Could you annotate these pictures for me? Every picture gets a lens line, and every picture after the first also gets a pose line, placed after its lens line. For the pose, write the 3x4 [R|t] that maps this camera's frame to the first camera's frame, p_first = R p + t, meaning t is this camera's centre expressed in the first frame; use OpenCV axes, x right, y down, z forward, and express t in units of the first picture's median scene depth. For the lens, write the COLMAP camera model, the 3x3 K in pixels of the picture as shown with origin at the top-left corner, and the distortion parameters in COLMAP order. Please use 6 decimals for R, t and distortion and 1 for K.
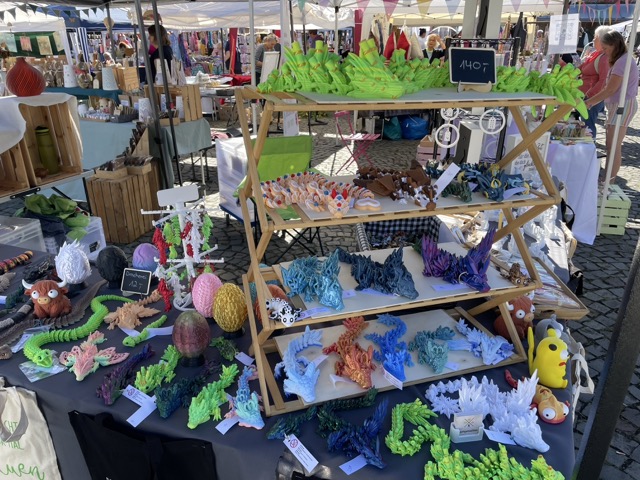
lens RADIAL K [[479.0, 0, 320.0], [0, 479.0, 240.0], [0, 0, 1]] dist [0.067221, -0.091810]
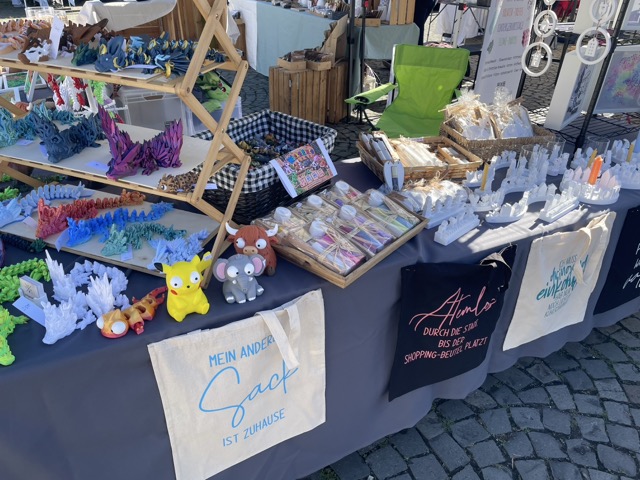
lens RADIAL K [[479.0, 0, 320.0], [0, 479.0, 240.0], [0, 0, 1]] dist [0.067221, -0.091810]
pose [[0.775480, 0.340088, -0.531950, 0.439598], [-0.258311, 0.939687, 0.224196, -0.034561], [0.576113, -0.036451, 0.816557, 0.181305]]
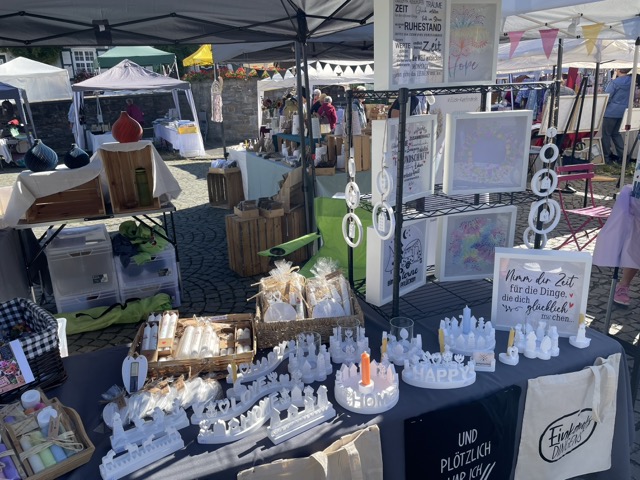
lens RADIAL K [[479.0, 0, 320.0], [0, 479.0, 240.0], [0, 0, 1]] dist [0.067221, -0.091810]
pose [[0.707905, 0.180012, -0.682984, 0.614140], [-0.235748, 0.971743, 0.011768, -0.172907], [0.665803, 0.152681, 0.730339, 0.419363]]
